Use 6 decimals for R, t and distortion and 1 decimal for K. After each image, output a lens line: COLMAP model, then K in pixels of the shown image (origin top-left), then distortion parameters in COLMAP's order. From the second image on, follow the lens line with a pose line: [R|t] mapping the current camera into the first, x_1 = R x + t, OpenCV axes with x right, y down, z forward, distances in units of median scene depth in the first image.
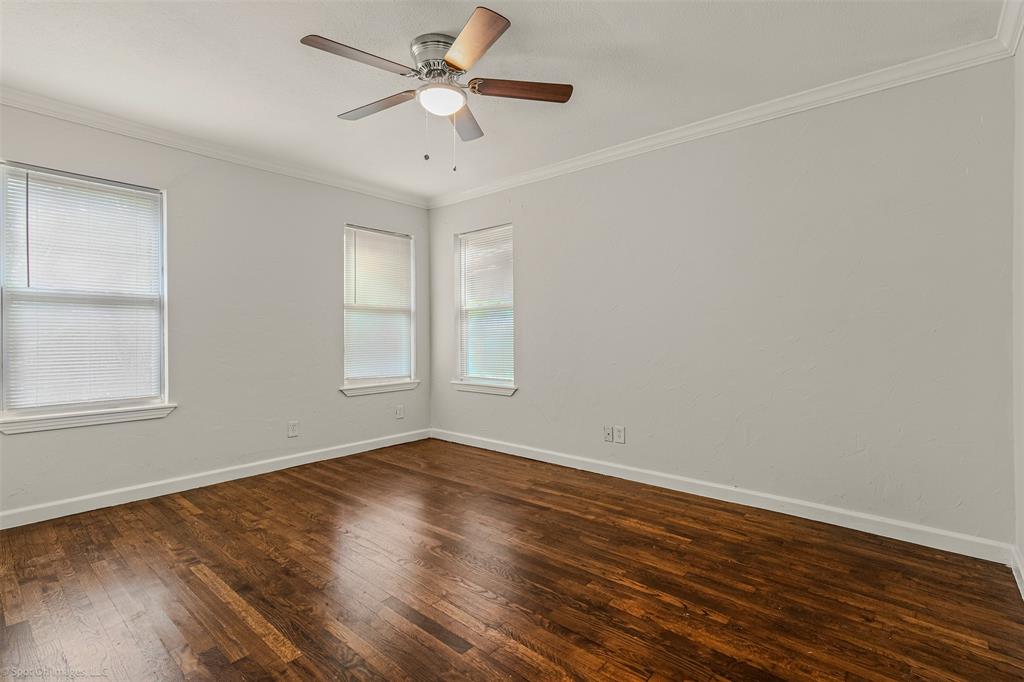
lens RADIAL K [[476.7, 0, 512.0], [0, 476.7, 341.0], [0, 0, 1]] dist [-0.000654, -0.000084]
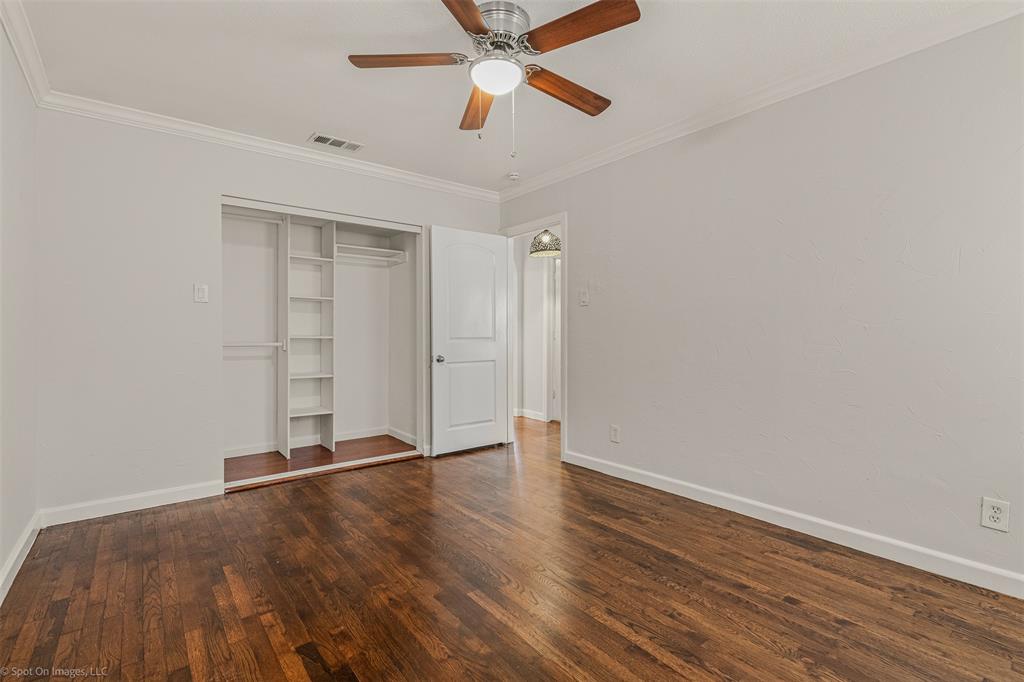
lens RADIAL K [[476.7, 0, 512.0], [0, 476.7, 341.0], [0, 0, 1]] dist [-0.000654, -0.000084]
pose [[-0.983536, 0.001863, 0.180700, -0.319635], [0.007027, 0.999585, 0.027939, -0.026440], [-0.180573, 0.028749, -0.983141, 1.787804]]
